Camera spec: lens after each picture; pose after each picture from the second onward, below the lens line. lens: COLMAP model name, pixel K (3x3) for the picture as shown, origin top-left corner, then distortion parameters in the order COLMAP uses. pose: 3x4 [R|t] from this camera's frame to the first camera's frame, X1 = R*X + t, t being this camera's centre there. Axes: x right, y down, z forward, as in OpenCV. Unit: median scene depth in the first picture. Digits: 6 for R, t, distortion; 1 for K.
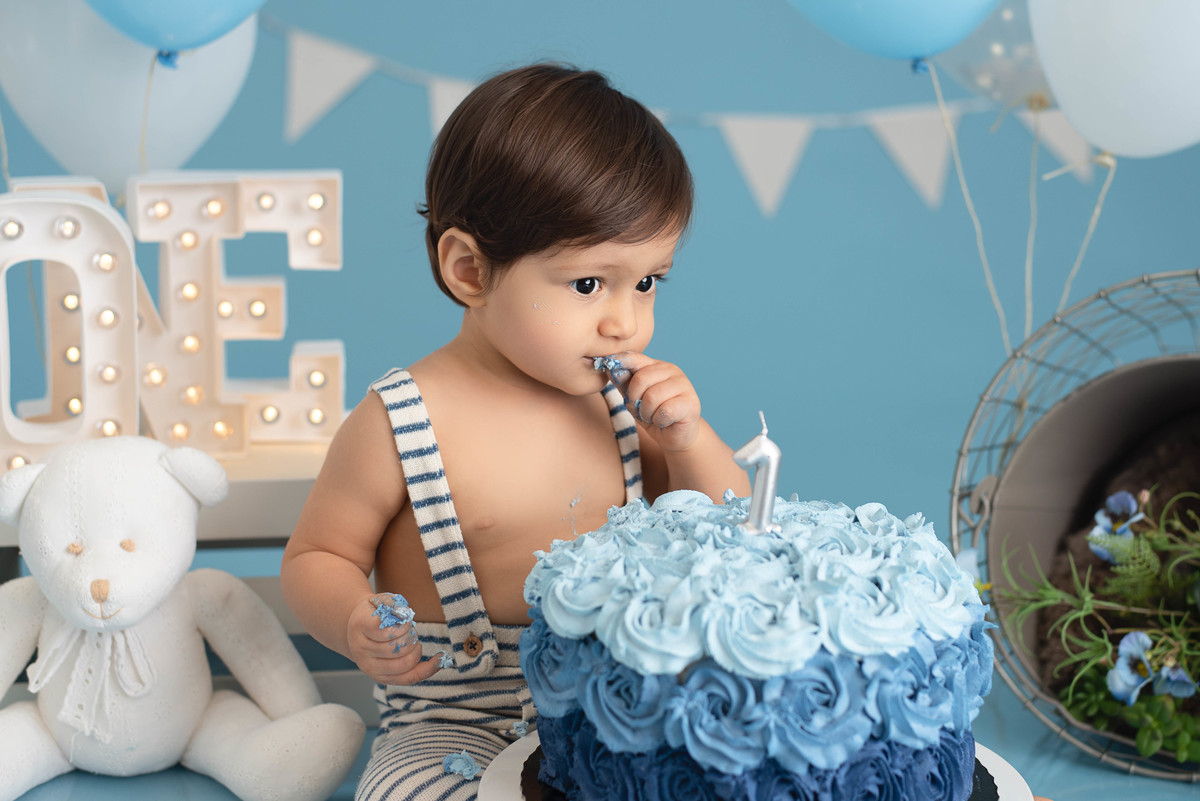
lens RADIAL K [[1709.9, 0, 623.2], [0, 1709.9, 407.3], [0, 0, 1]] dist [-0.024797, -0.045960]
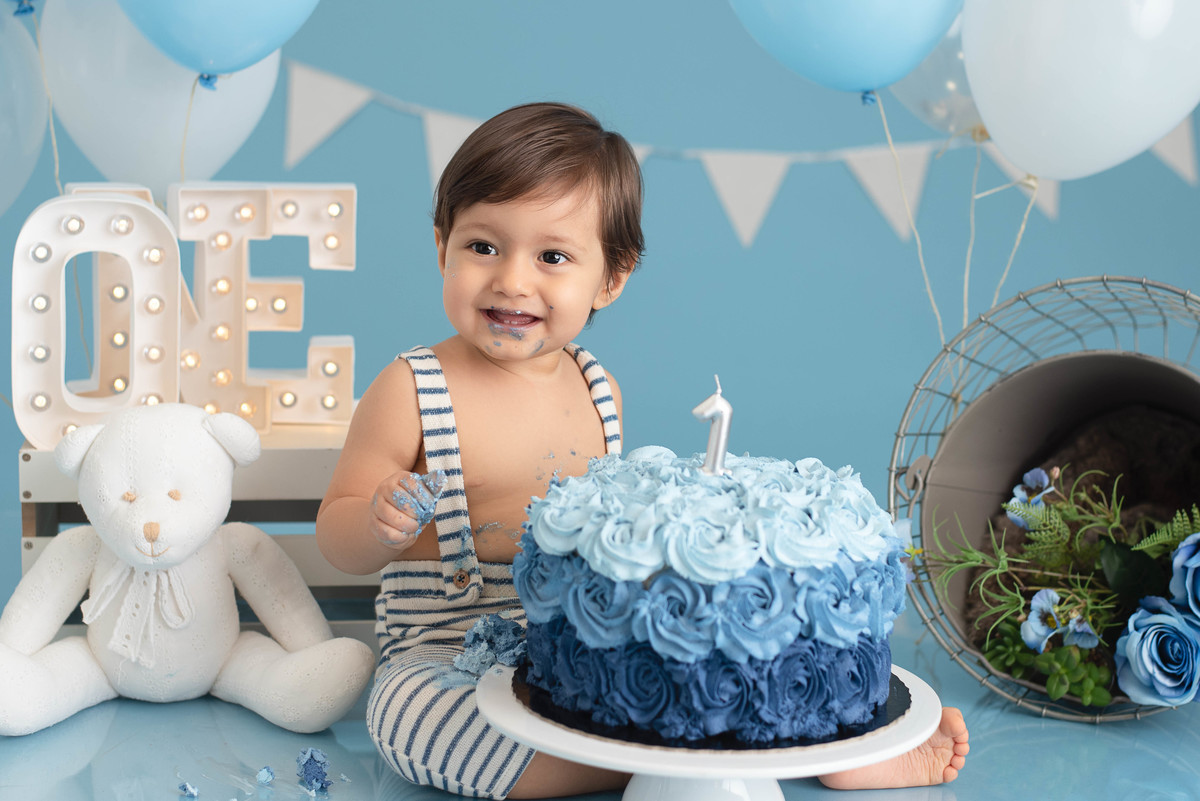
lens RADIAL K [[1720.1, 0, 600.0], [0, 1720.1, 400.5], [0, 0, 1]] dist [-0.005518, -0.008307]
pose [[0.999862, 0.016337, -0.003063, 0.002304], [-0.016416, 0.999482, -0.027682, 0.056326], [0.002609, 0.027729, 0.999612, -0.219193]]
